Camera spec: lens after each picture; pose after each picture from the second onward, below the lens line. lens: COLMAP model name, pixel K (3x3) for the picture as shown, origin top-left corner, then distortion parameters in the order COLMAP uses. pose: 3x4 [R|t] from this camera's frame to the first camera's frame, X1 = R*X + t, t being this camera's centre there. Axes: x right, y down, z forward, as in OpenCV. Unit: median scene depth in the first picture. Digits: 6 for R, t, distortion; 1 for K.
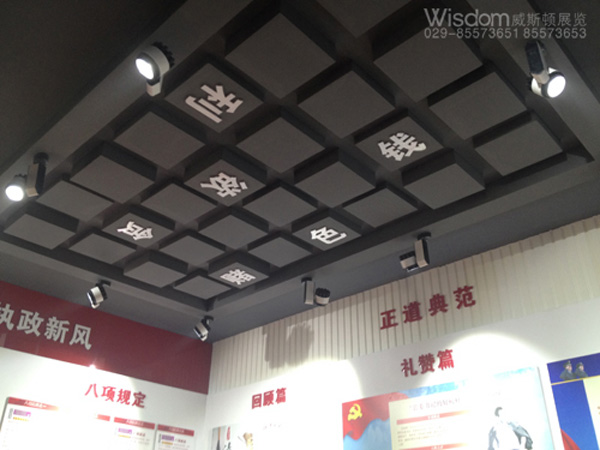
lens RADIAL K [[564.4, 0, 300.0], [0, 564.4, 225.0], [0, 0, 1]] dist [0.136446, -0.270281]
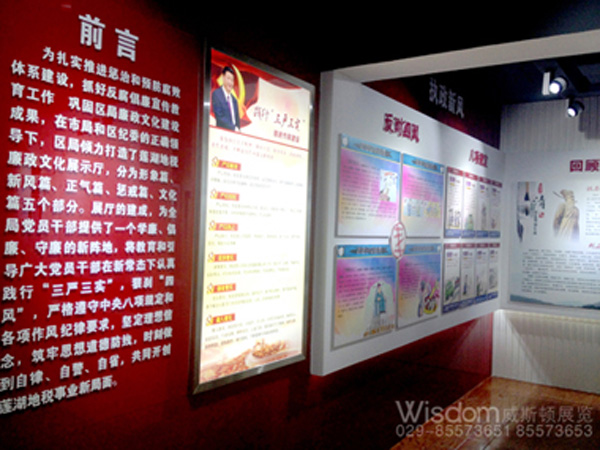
lens RADIAL K [[564.4, 0, 300.0], [0, 564.4, 225.0], [0, 0, 1]] dist [0.136446, -0.270281]
pose [[0.987031, 0.025508, 0.158493, -0.987542], [-0.102322, 0.860717, 0.498694, -0.141882], [-0.123697, -0.508444, 0.852164, 0.000059]]
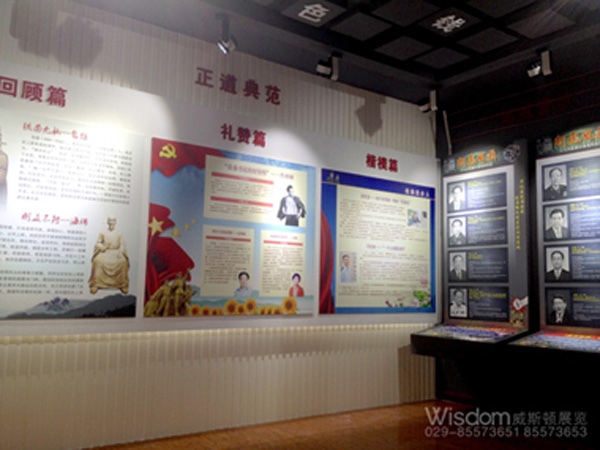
lens RADIAL K [[564.4, 0, 300.0], [0, 564.4, 225.0], [0, 0, 1]] dist [0.136446, -0.270281]
pose [[0.184921, 0.102796, 0.977362, -0.838379], [-0.510654, 0.859764, 0.006190, 0.319216], [-0.839665, -0.500239, 0.211482, 0.537724]]
